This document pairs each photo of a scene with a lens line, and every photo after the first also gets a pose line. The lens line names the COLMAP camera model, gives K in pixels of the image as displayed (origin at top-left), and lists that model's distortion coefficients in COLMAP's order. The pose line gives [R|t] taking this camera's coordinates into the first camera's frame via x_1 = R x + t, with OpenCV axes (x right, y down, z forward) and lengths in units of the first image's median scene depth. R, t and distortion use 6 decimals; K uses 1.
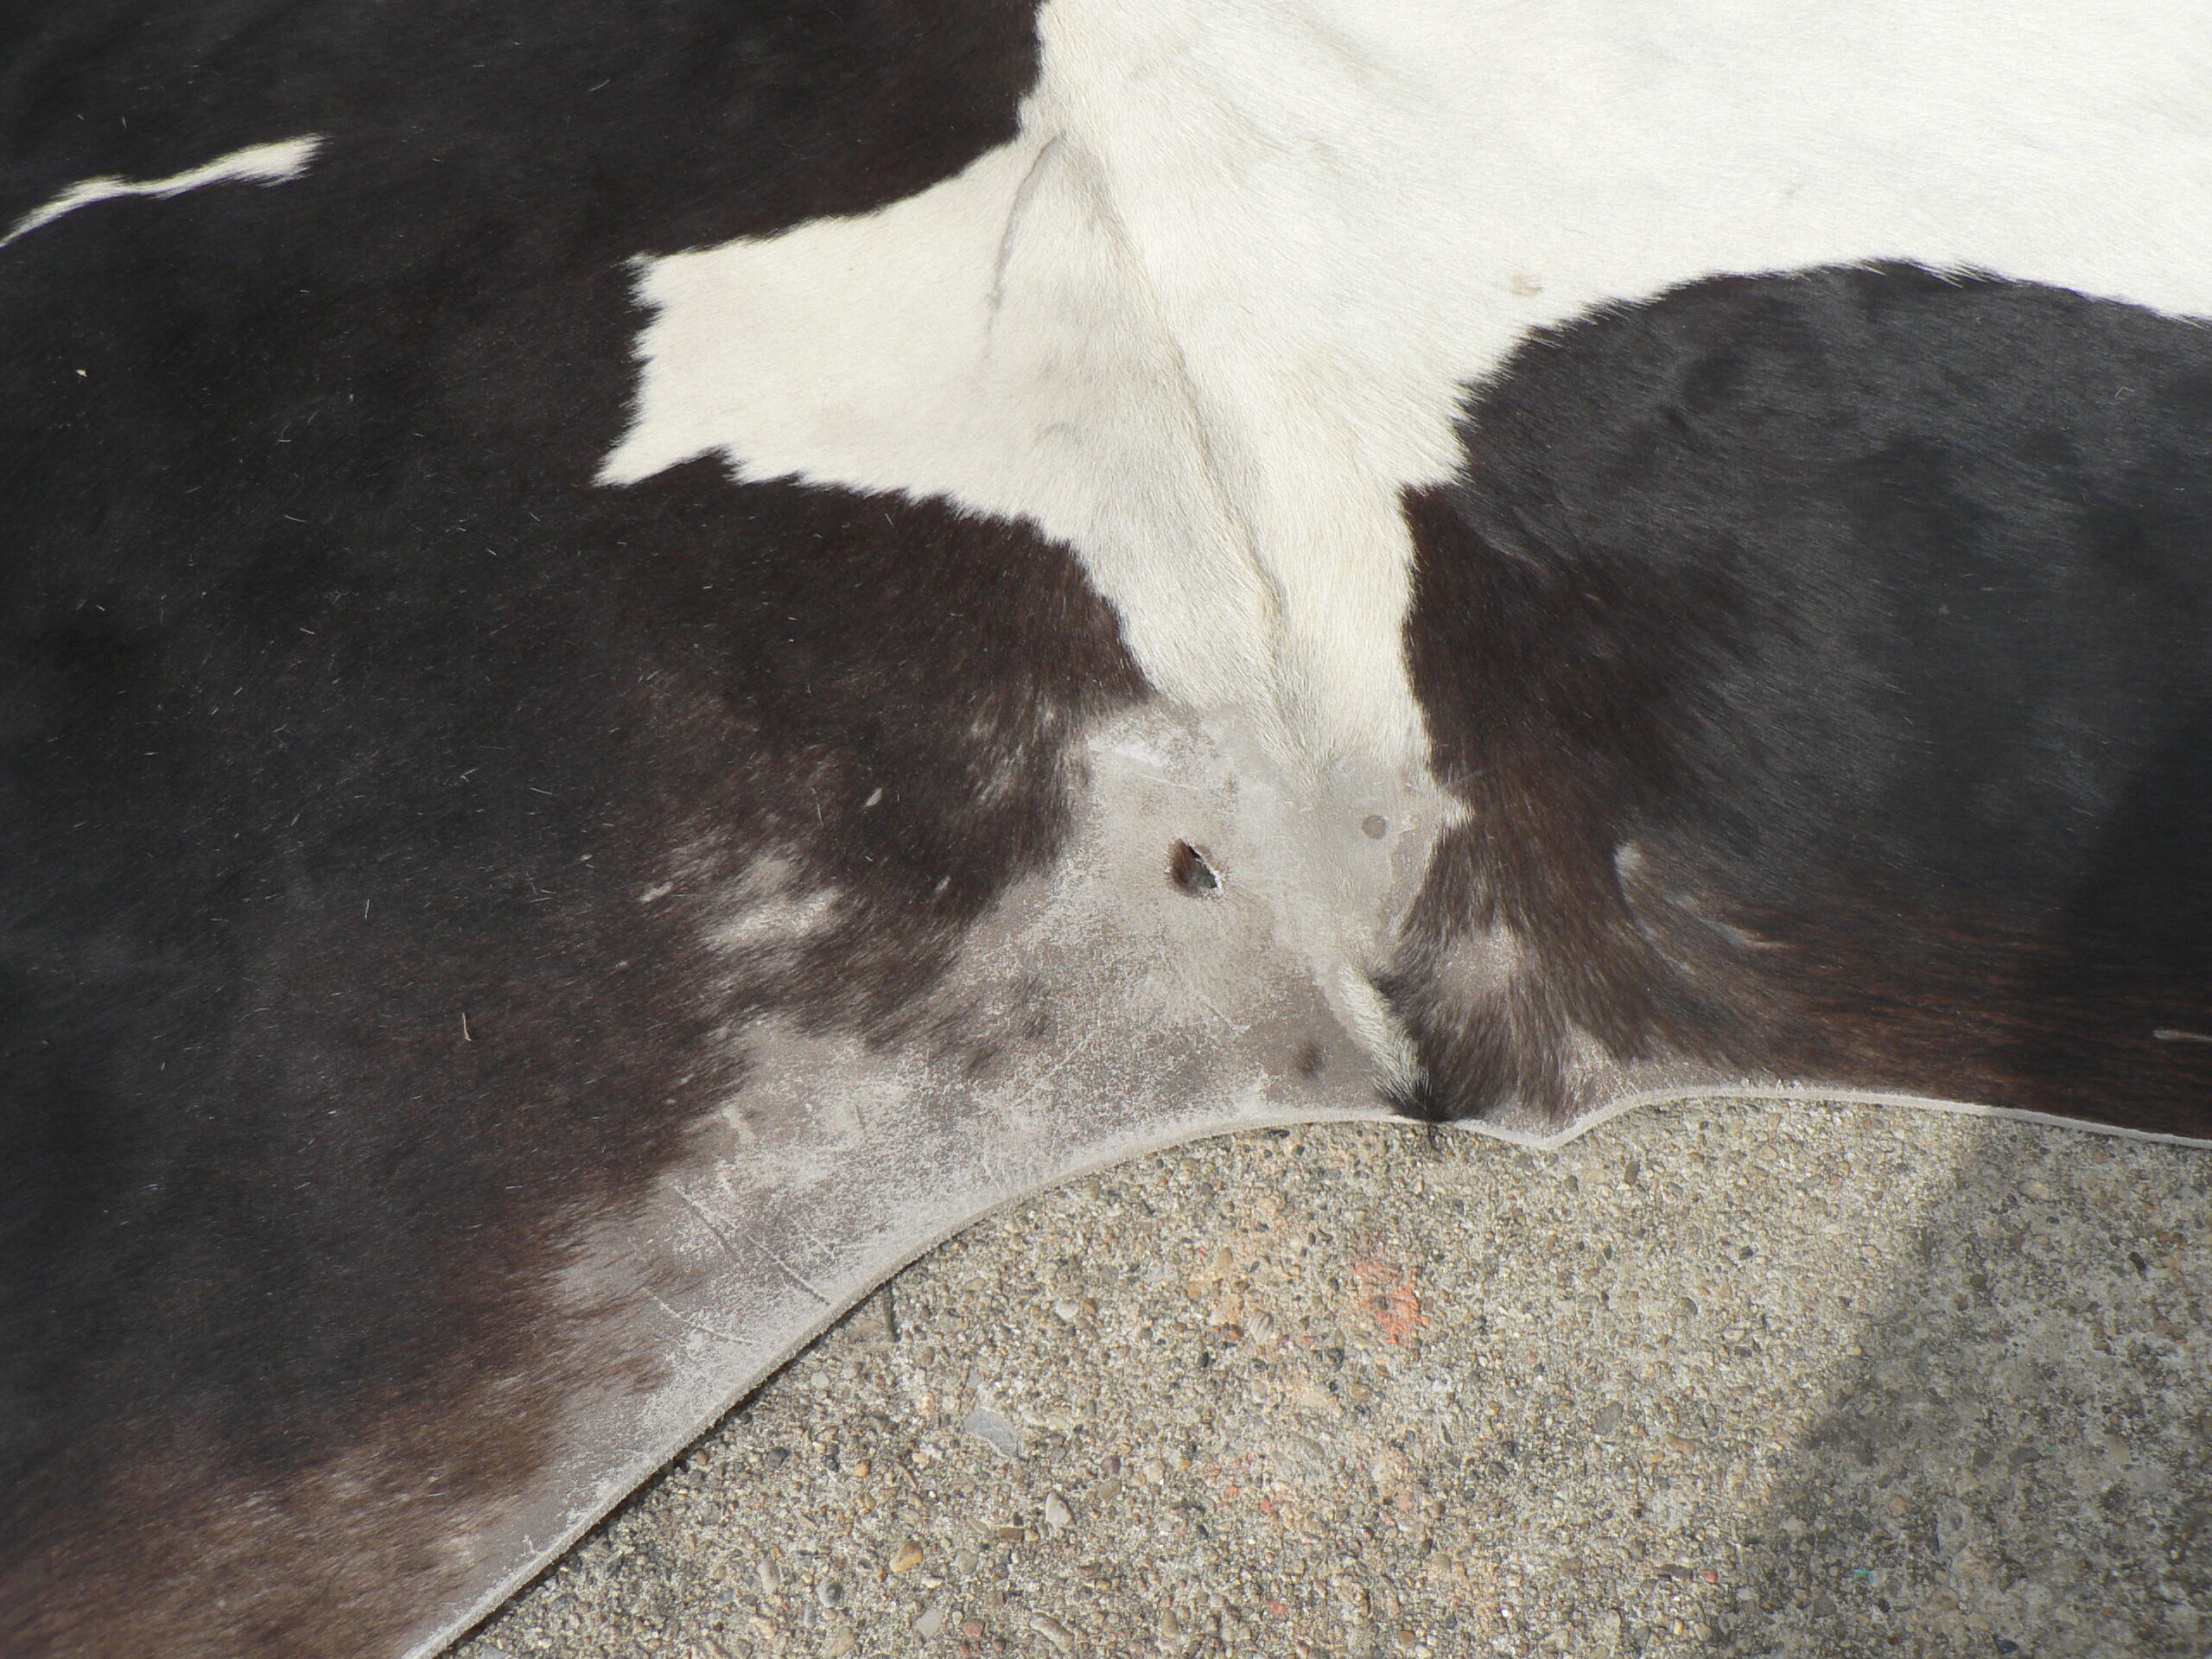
lens RADIAL K [[2314.8, 0, 1101.2], [0, 2314.8, 827.1], [0, 0, 1]] dist [-0.133258, 0.000000]
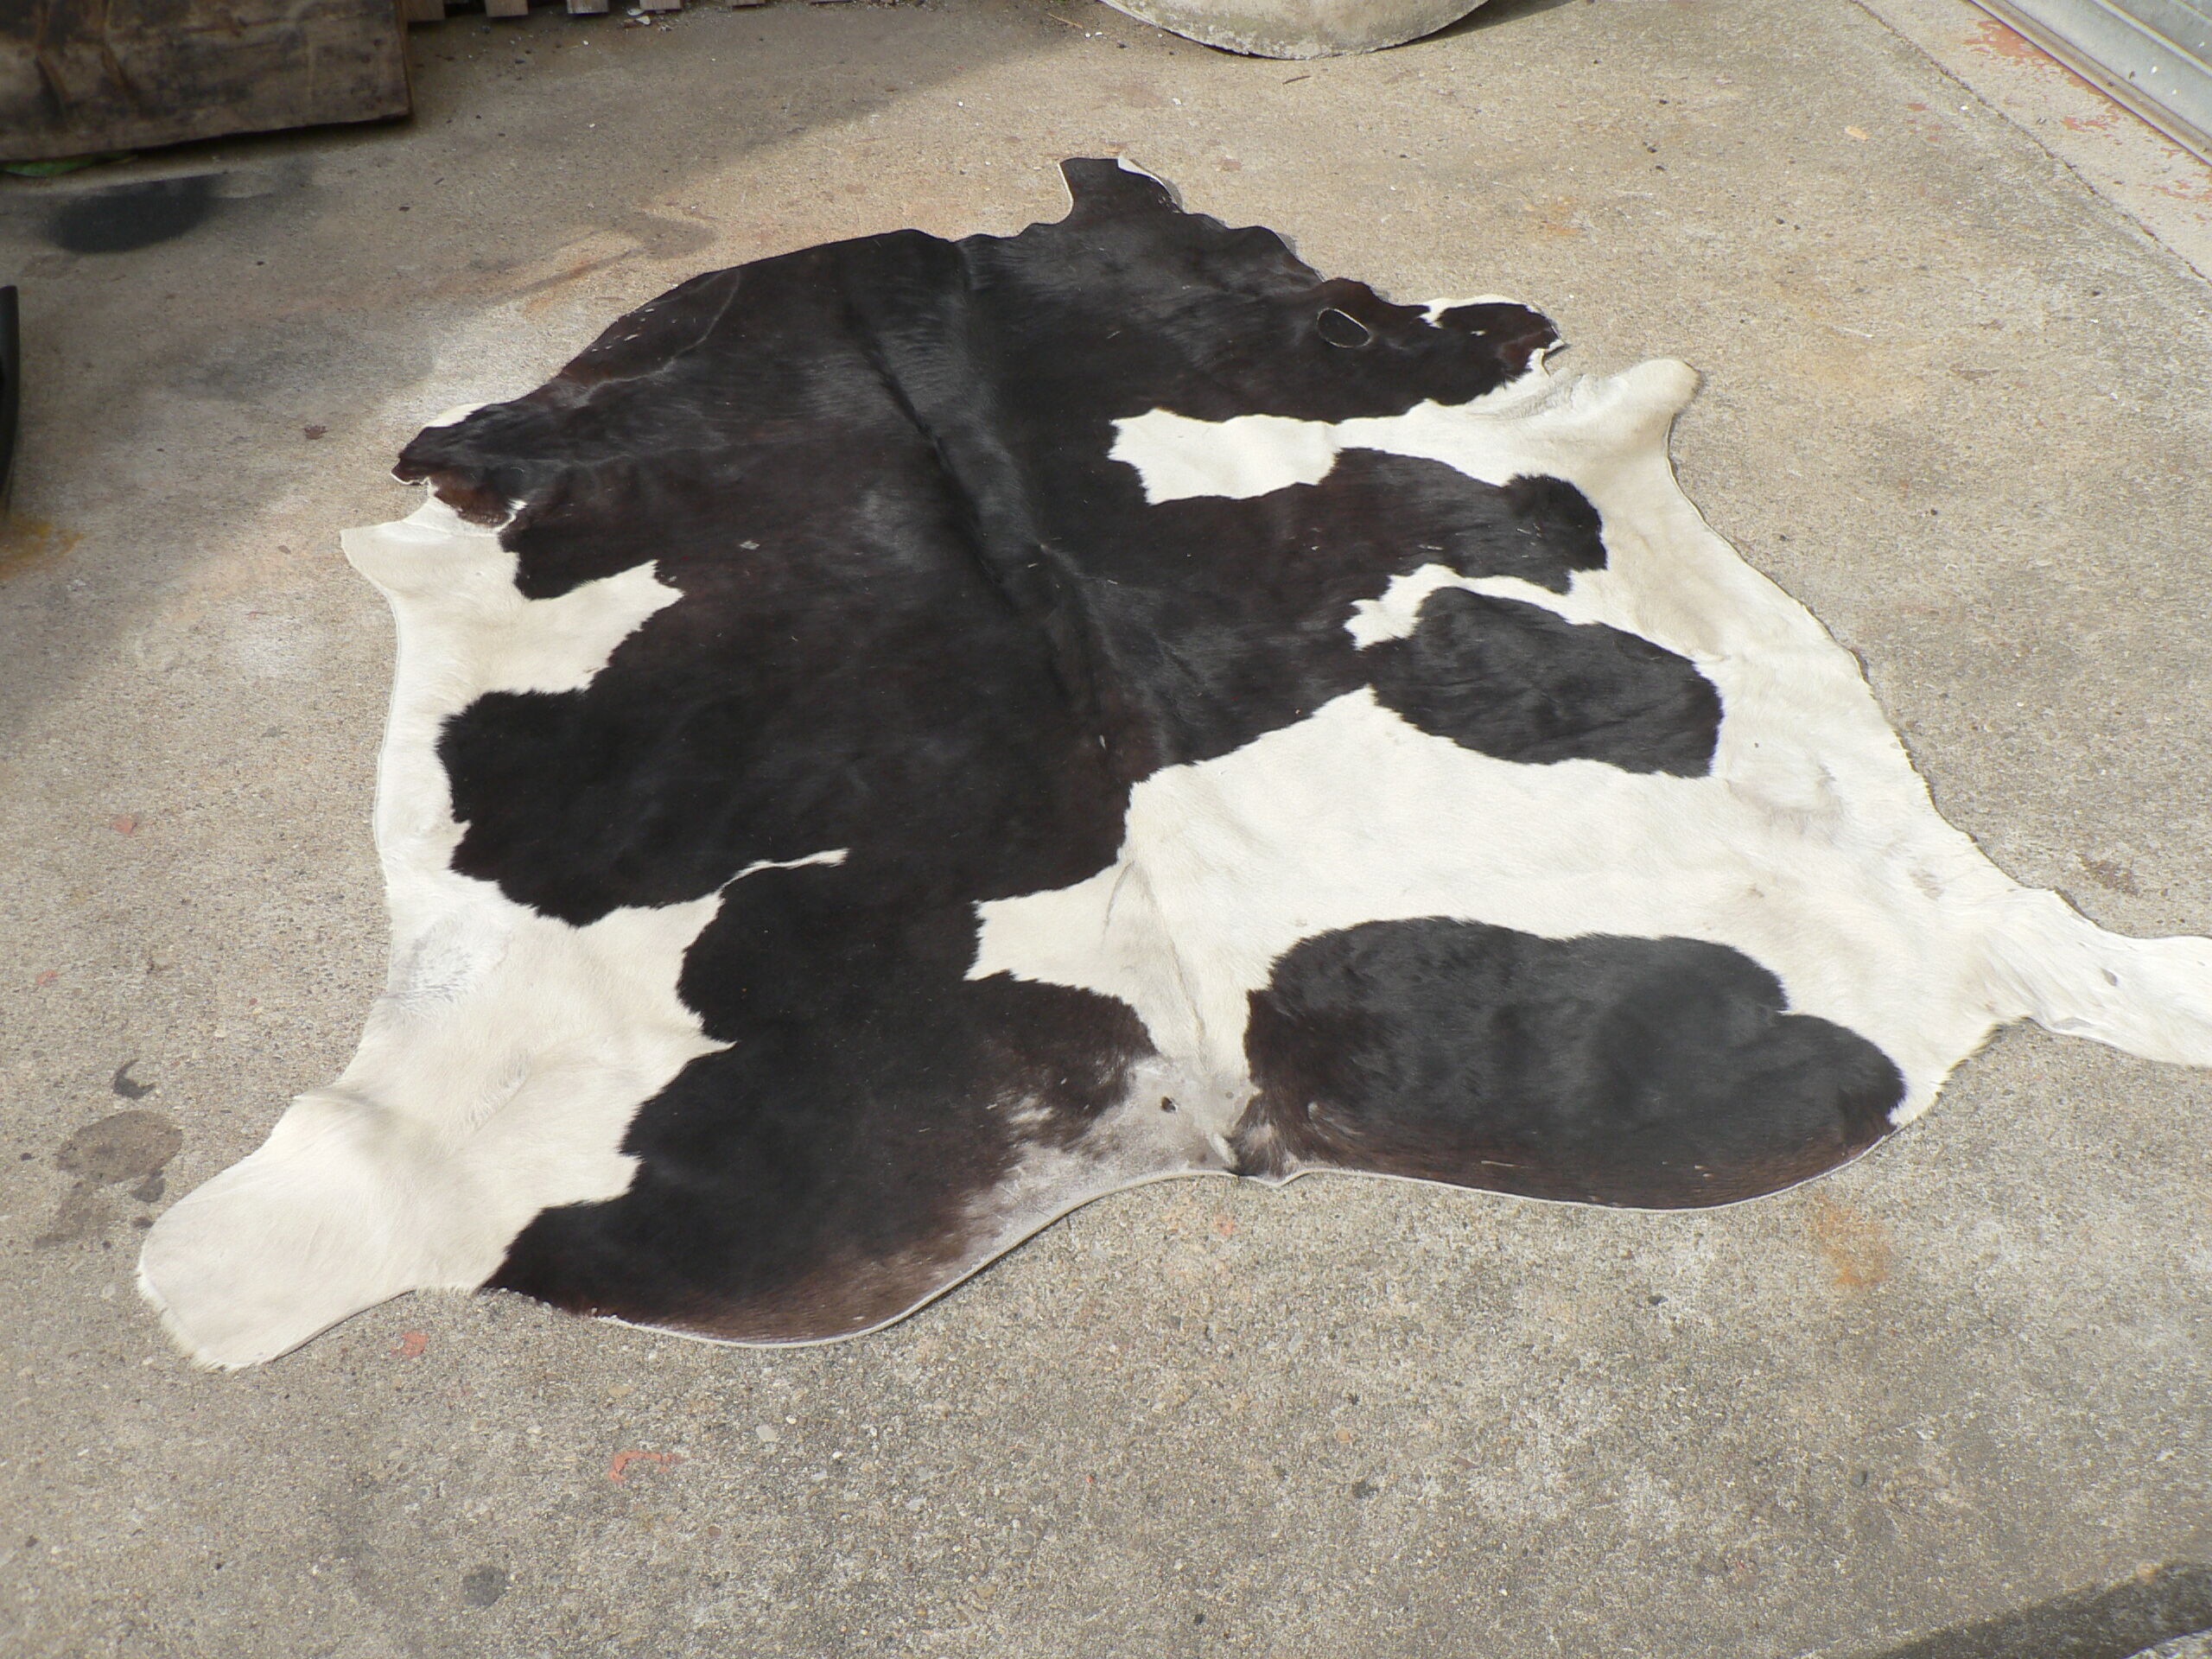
lens RADIAL K [[2314.8, 0, 1110.7], [0, 2314.8, 832.0], [0, 0, 1]] dist [-0.133258, 0.000000]
pose [[0.999223, 0.033842, -0.020212, 0.012979], [-0.038102, 0.960626, -0.275219, 0.525498], [0.010102, 0.275775, 0.961169, -2.074095]]
